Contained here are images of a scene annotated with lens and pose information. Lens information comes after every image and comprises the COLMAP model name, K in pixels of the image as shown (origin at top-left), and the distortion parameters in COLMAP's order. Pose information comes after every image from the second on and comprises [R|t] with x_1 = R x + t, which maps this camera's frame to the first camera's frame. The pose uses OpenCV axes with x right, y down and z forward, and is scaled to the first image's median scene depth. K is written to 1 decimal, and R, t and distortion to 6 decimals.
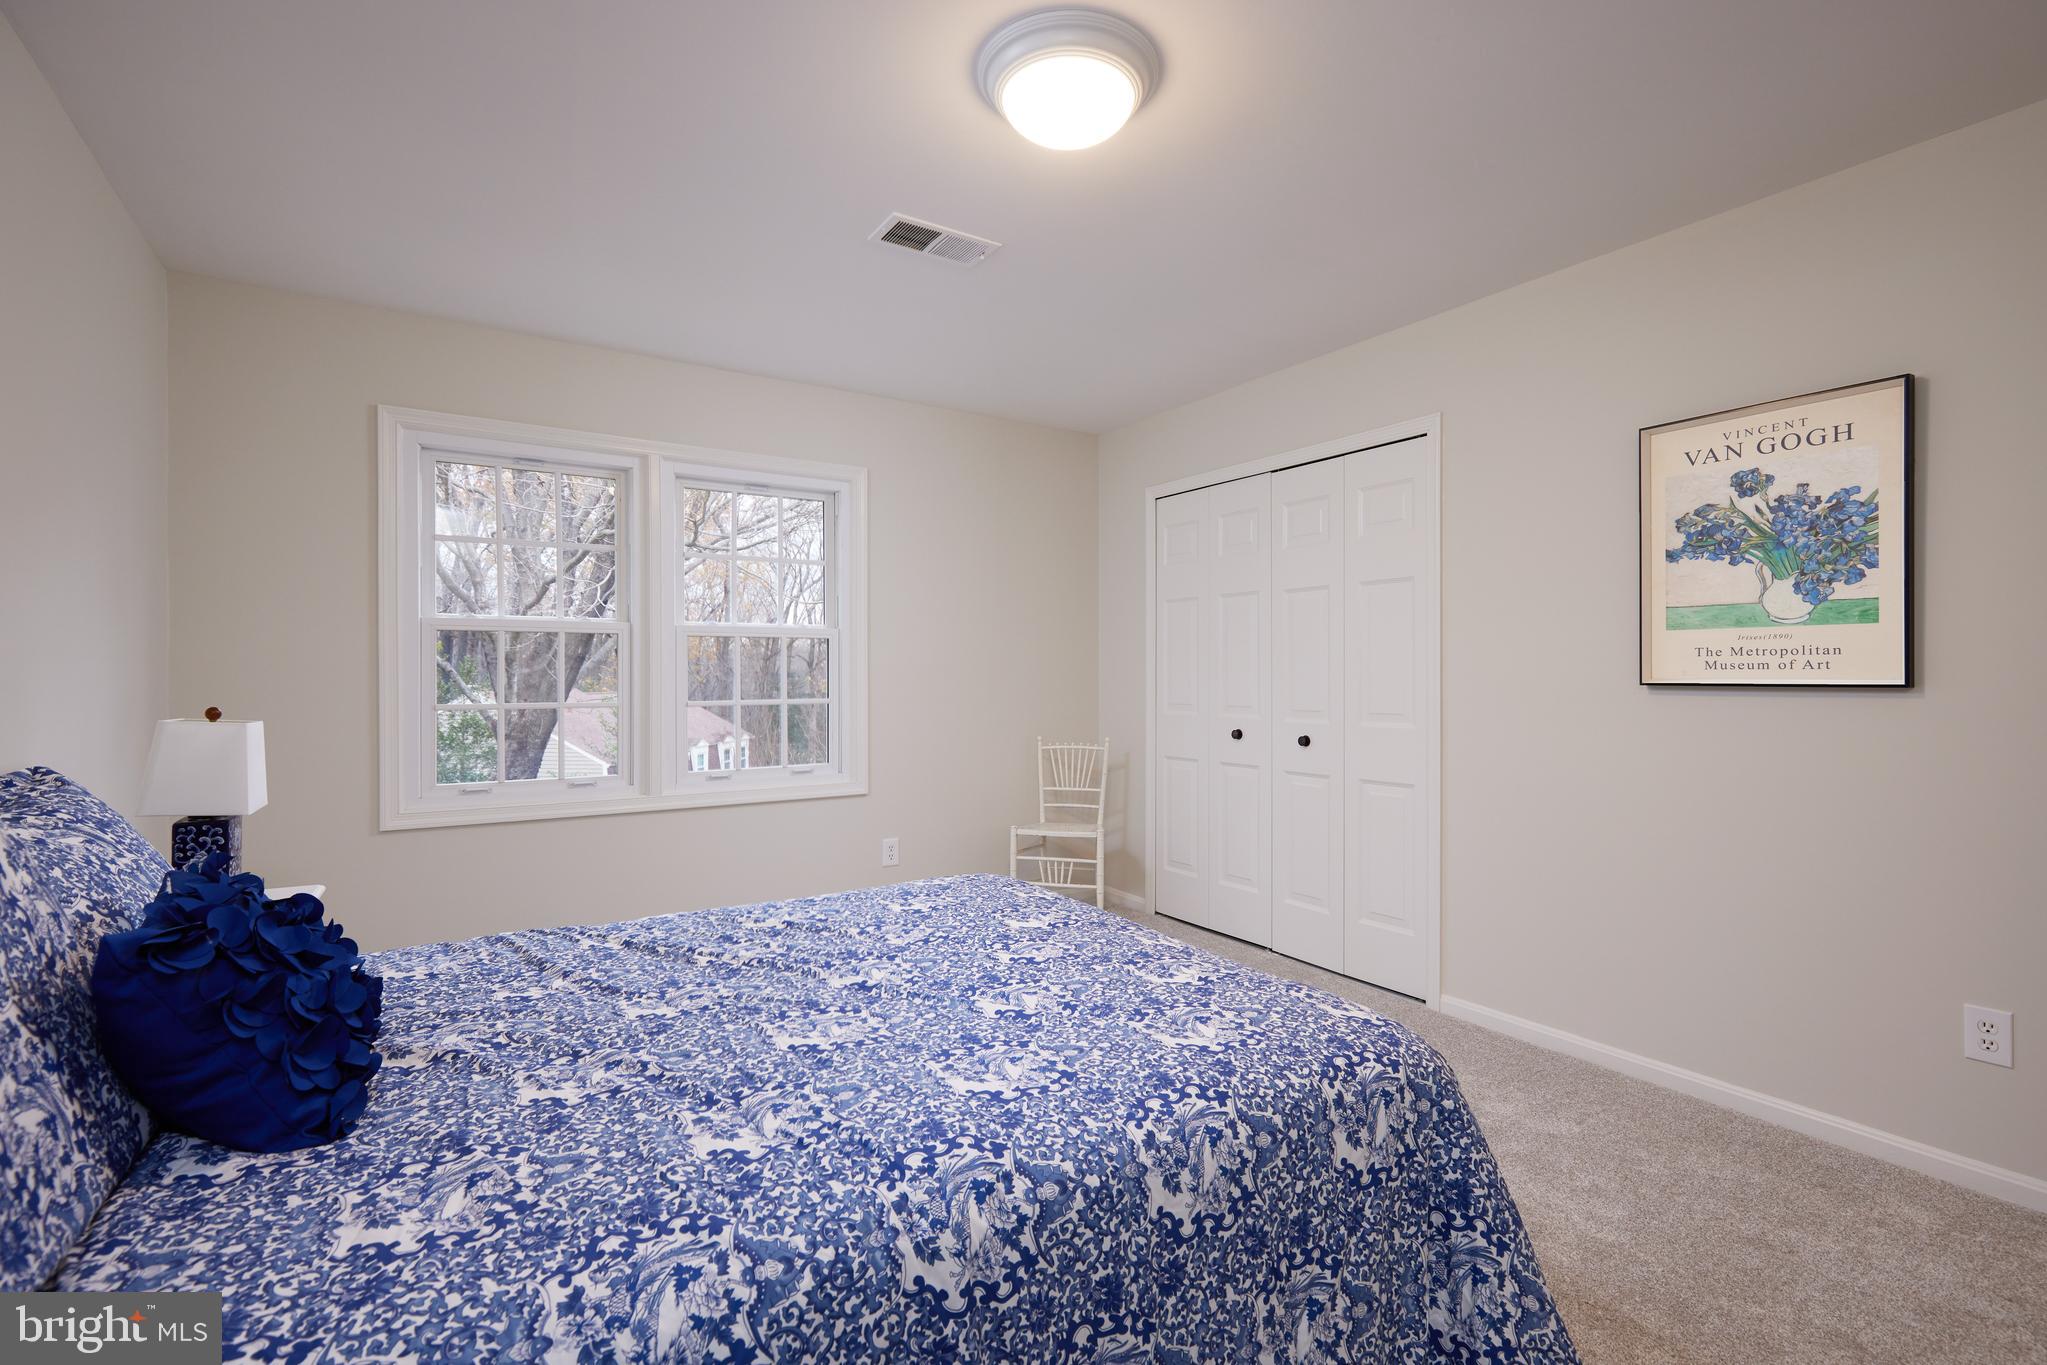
lens RADIAL K [[943.2, 0, 1025.4], [0, 943.2, 664.4], [0, 0, 1]] dist [0.034114, 0.000046]
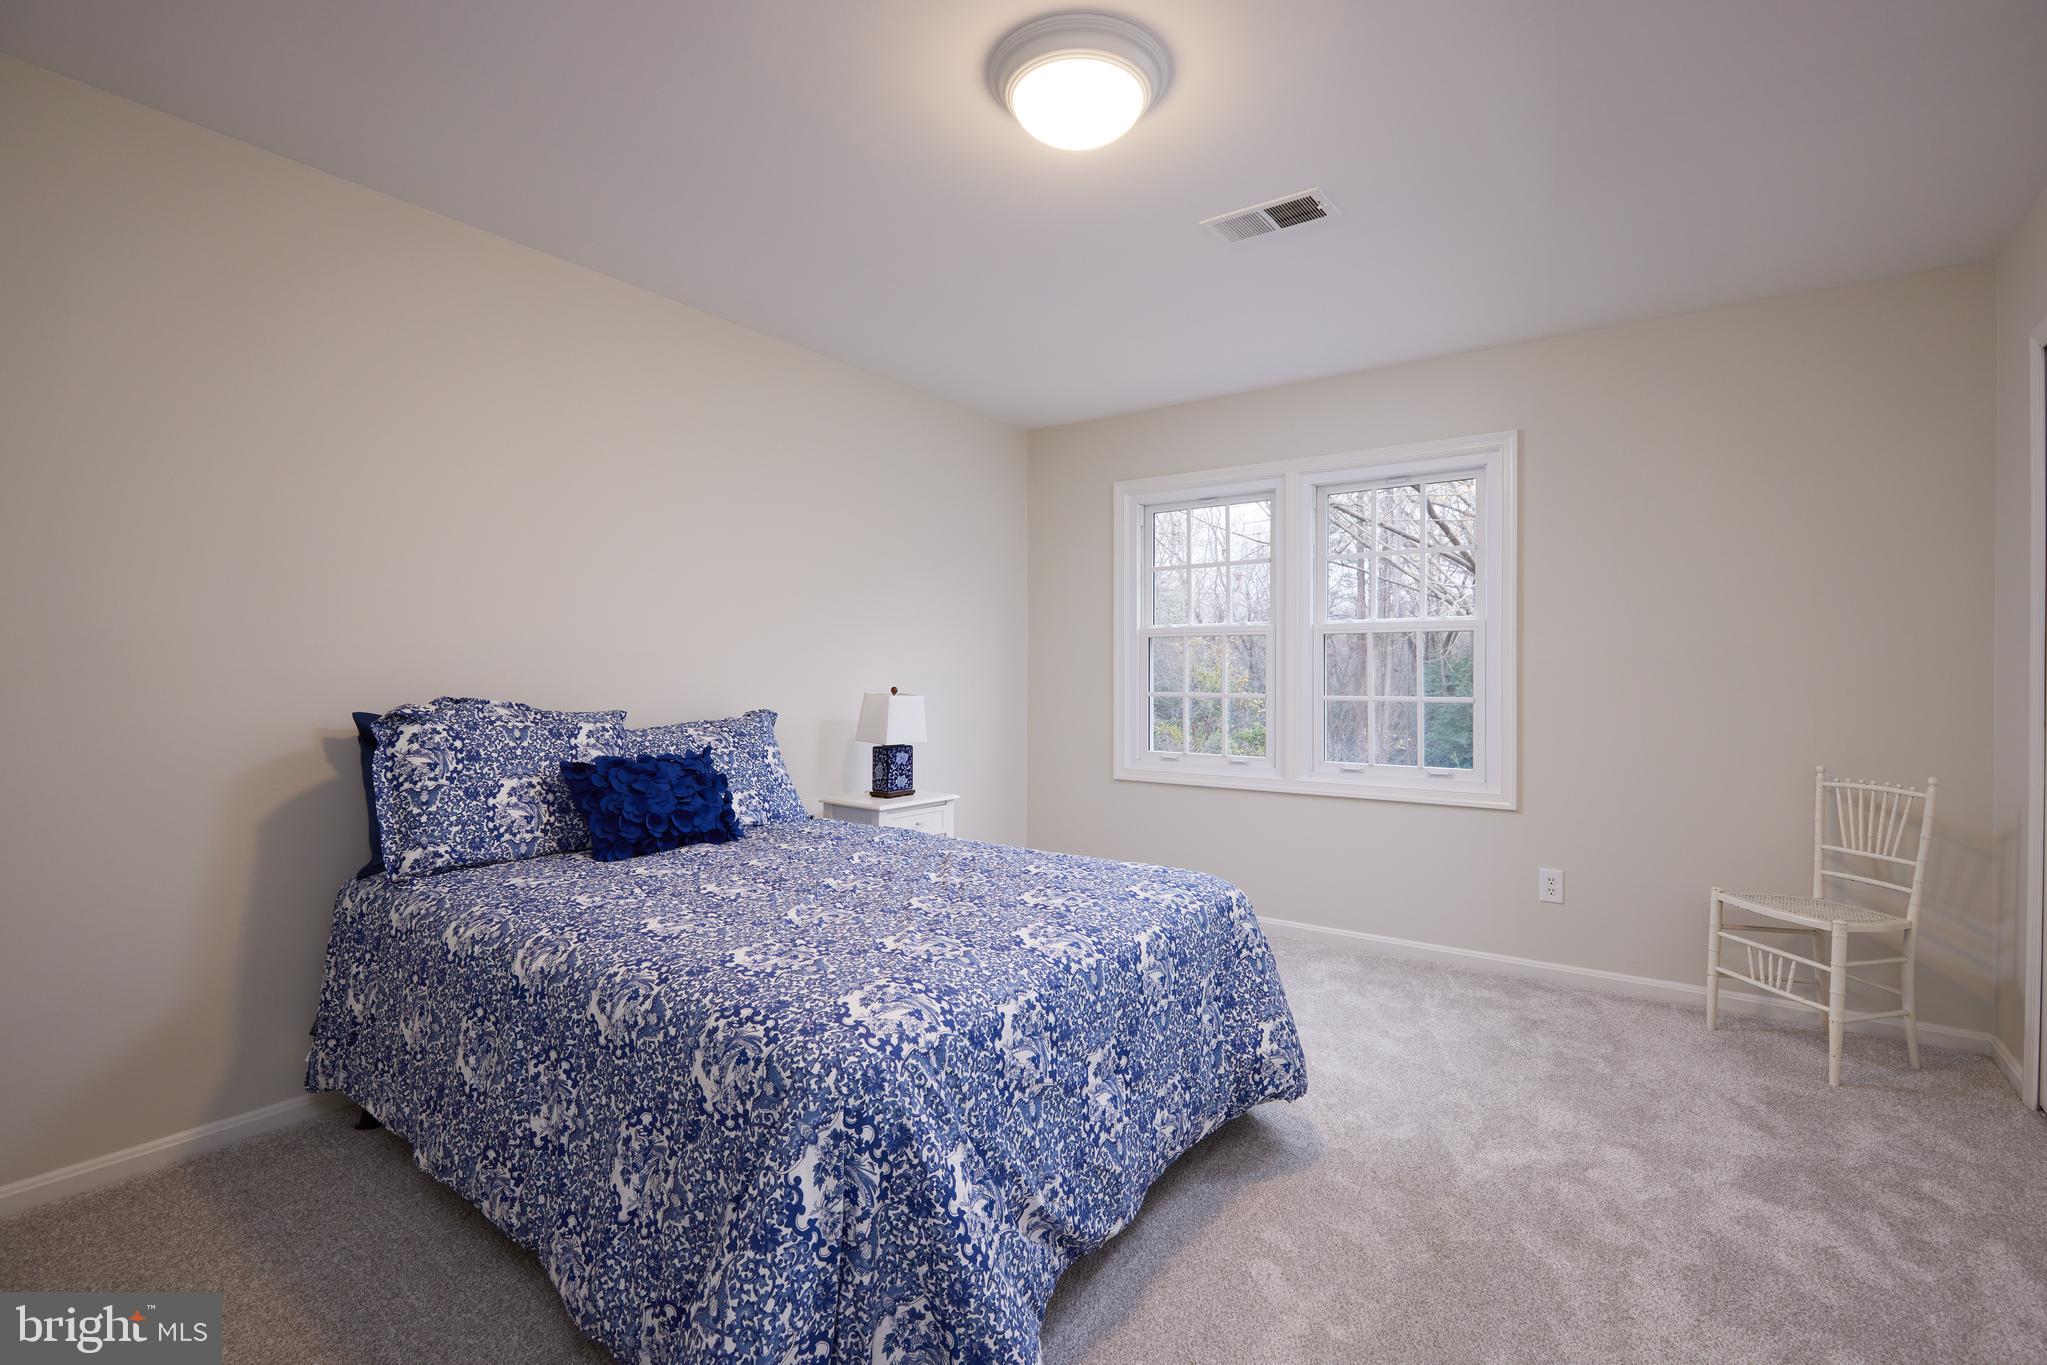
lens RADIAL K [[916.8, 0, 1023.5], [0, 916.8, 682.5], [0, 0, 1]] dist [-0.019520, -0.000071]
pose [[0.352904, 0.011232, -0.935592, 0.564885], [0.011889, 0.999793, 0.016488, 0.004230], [0.935584, -0.016942, 0.352697, 0.381416]]
